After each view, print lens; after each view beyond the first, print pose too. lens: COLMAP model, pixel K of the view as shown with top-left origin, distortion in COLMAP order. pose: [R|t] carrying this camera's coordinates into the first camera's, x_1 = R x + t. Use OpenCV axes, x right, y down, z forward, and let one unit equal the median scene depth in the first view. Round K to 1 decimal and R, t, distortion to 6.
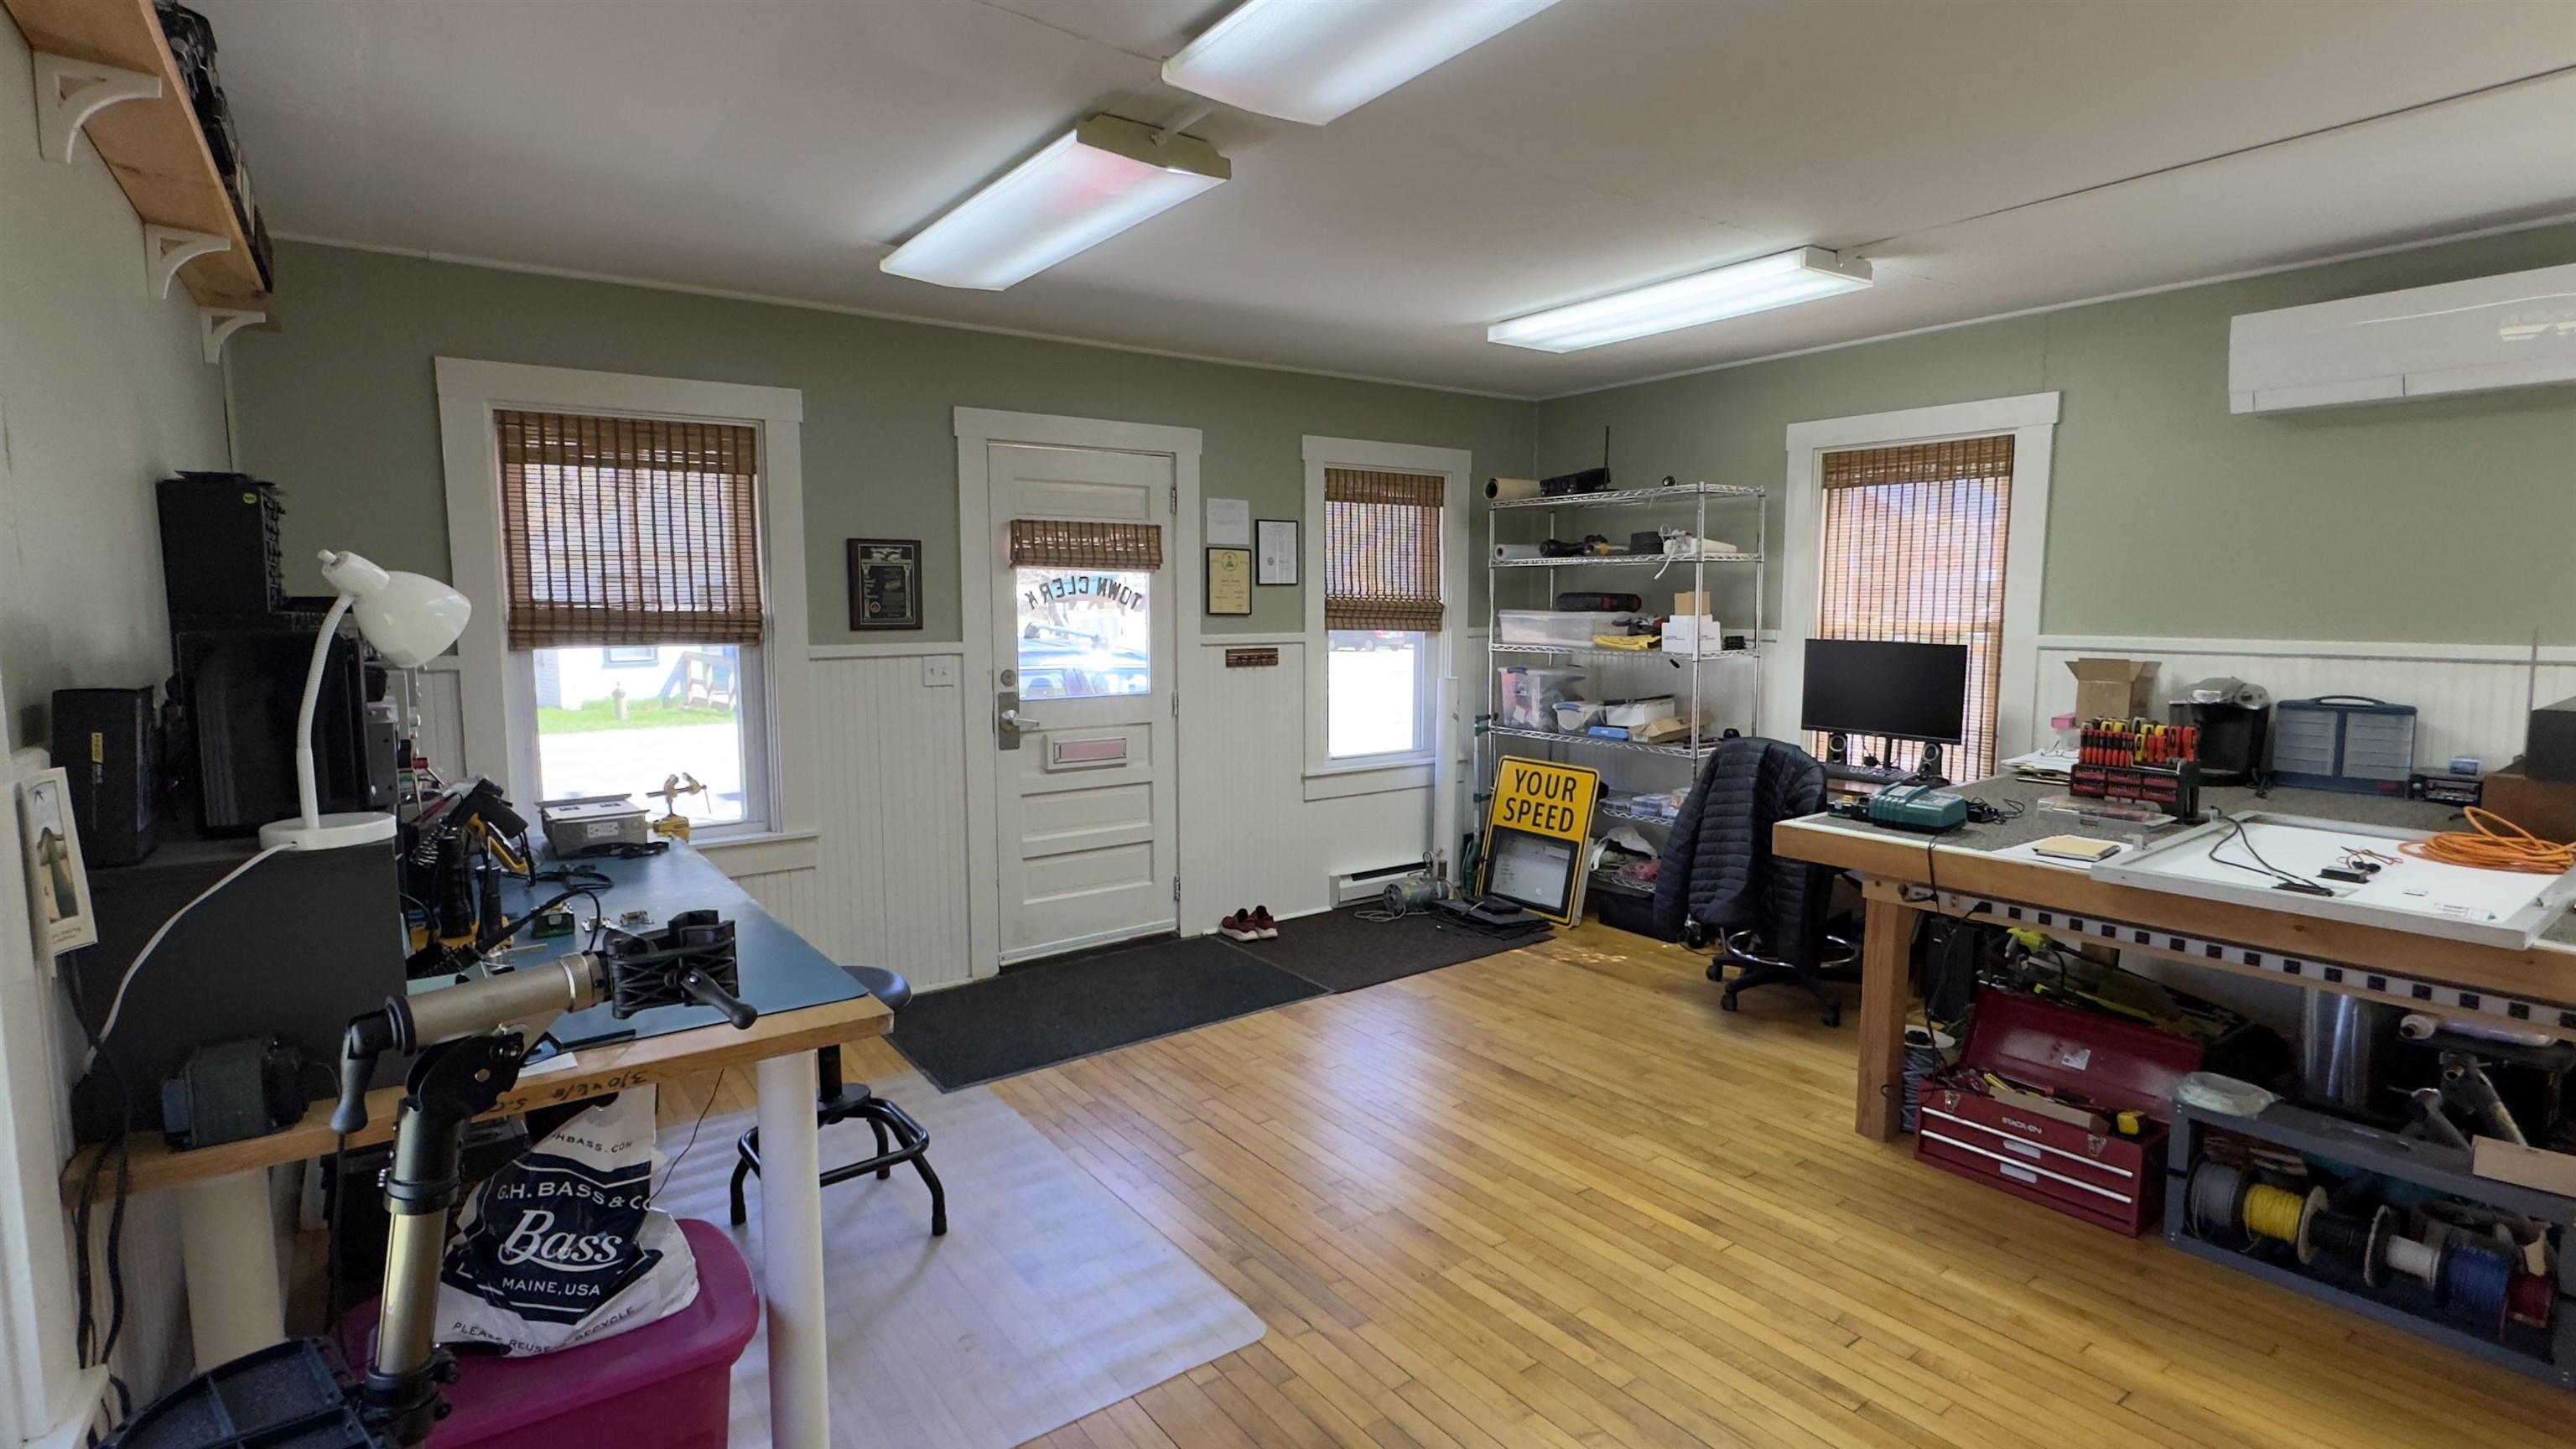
lens RADIAL K [[1210.7, 0, 1284.4], [0, 1210.7, 723.5], [0, 0, 1]] dist [-0.001000, 0.000508]
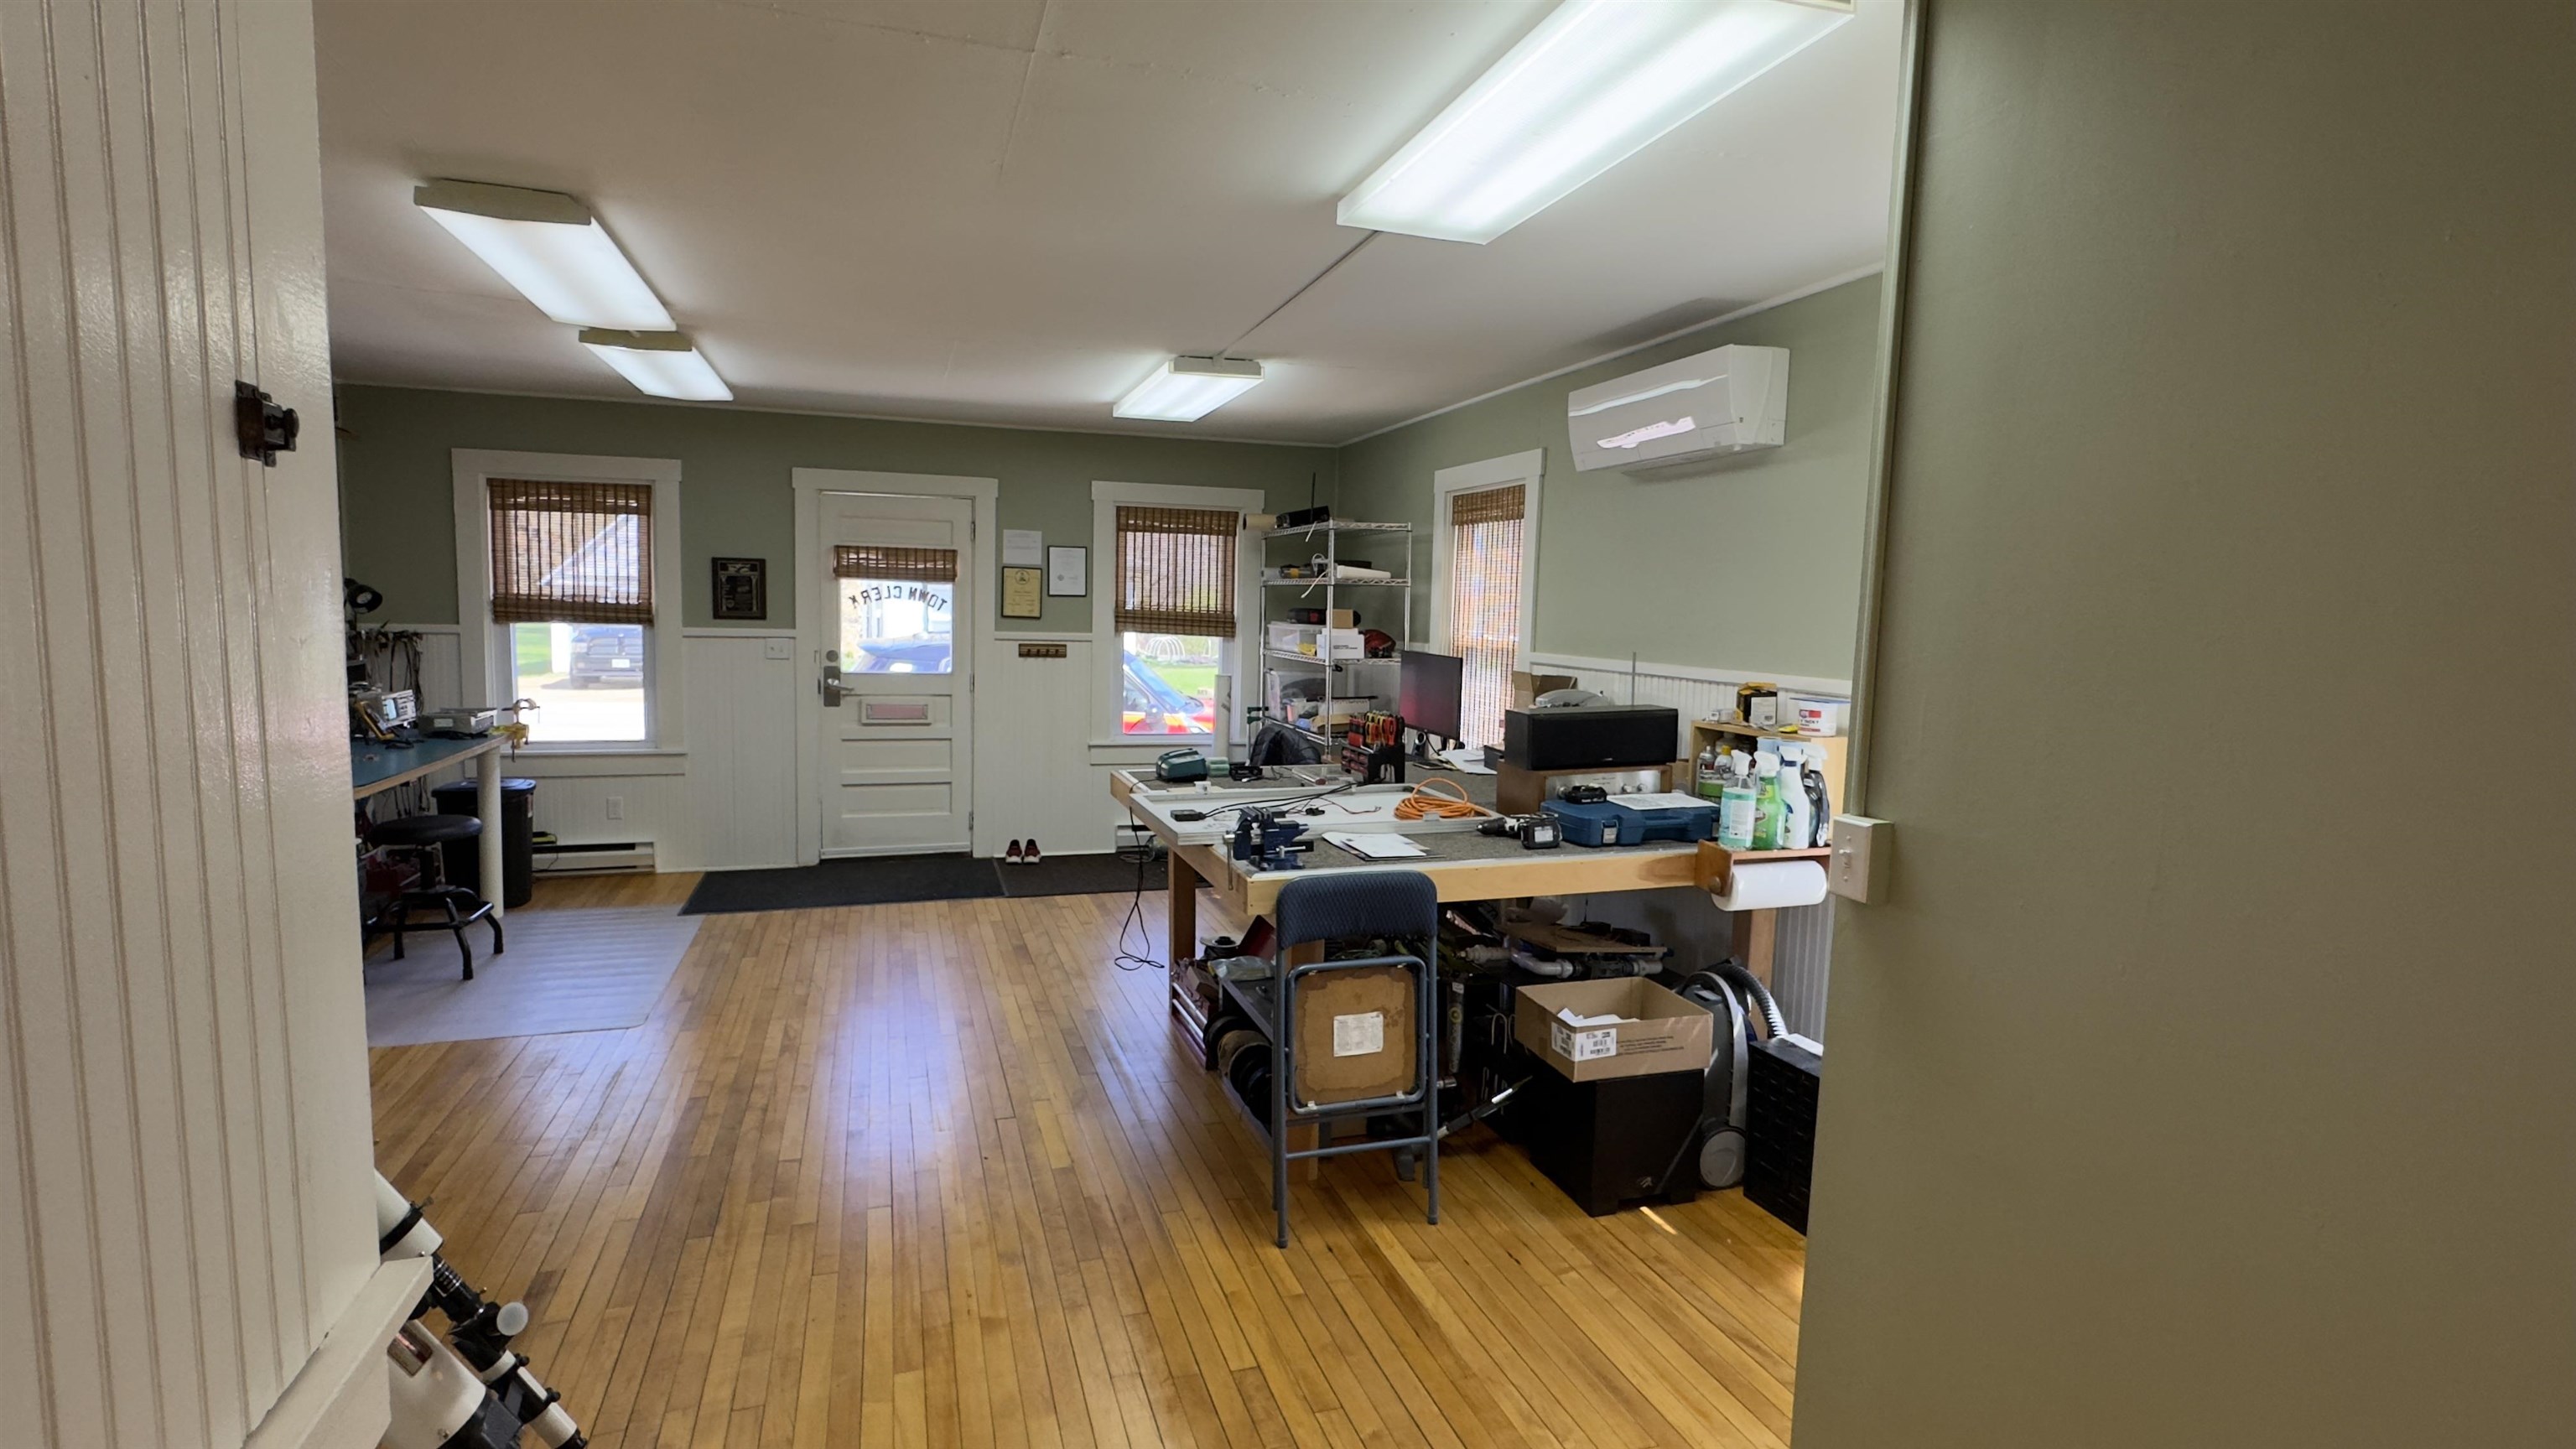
lens RADIAL K [[1210.7, 0, 1284.4], [0, 1210.7, 723.5], [0, 0, 1]] dist [-0.001000, 0.000508]
pose [[0.950390, 0.055734, -0.306028, 0.671597], [-0.058934, 0.998261, -0.001219, 0.011146], [0.305428, 0.019194, 0.952022, -0.179196]]
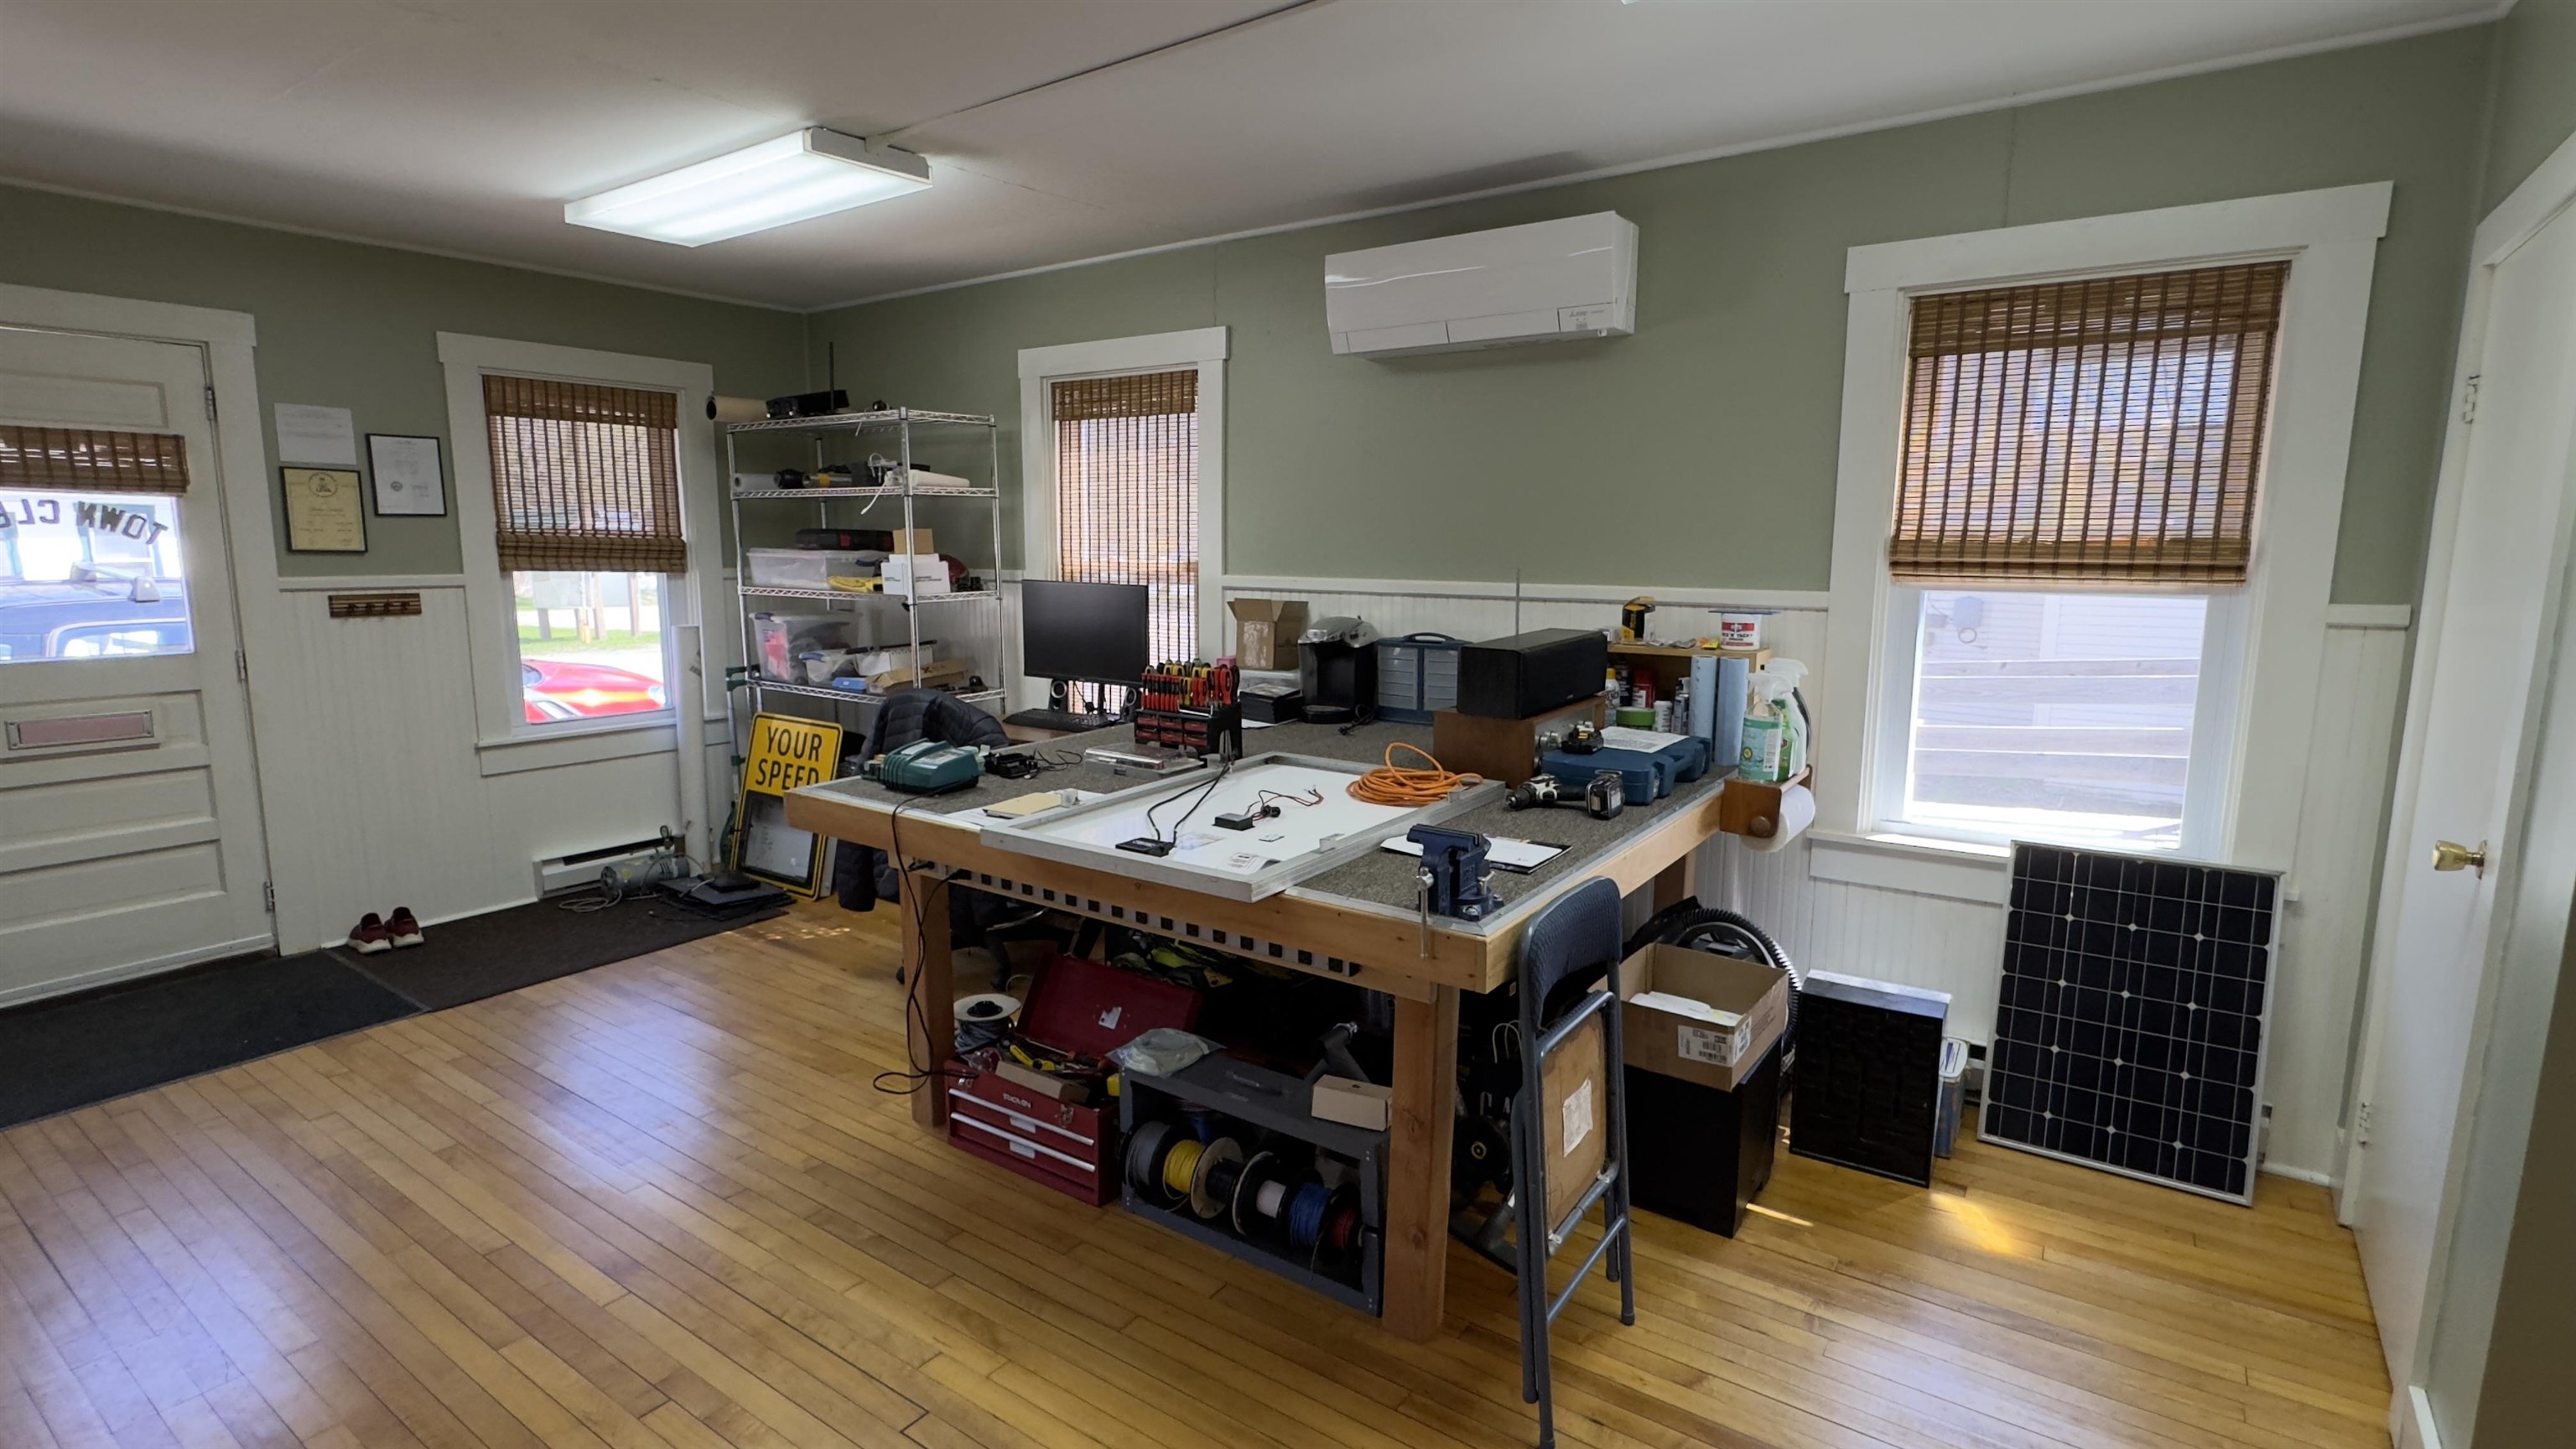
lens RADIAL K [[1210.7, 0, 1284.4], [0, 1210.7, 723.5], [0, 0, 1]] dist [-0.001000, 0.000508]
pose [[0.947198, -0.041641, 0.317934, 0.309433], [0.026309, 0.998281, 0.052368, -0.001917], [-0.319569, -0.041238, 0.946665, 0.034825]]
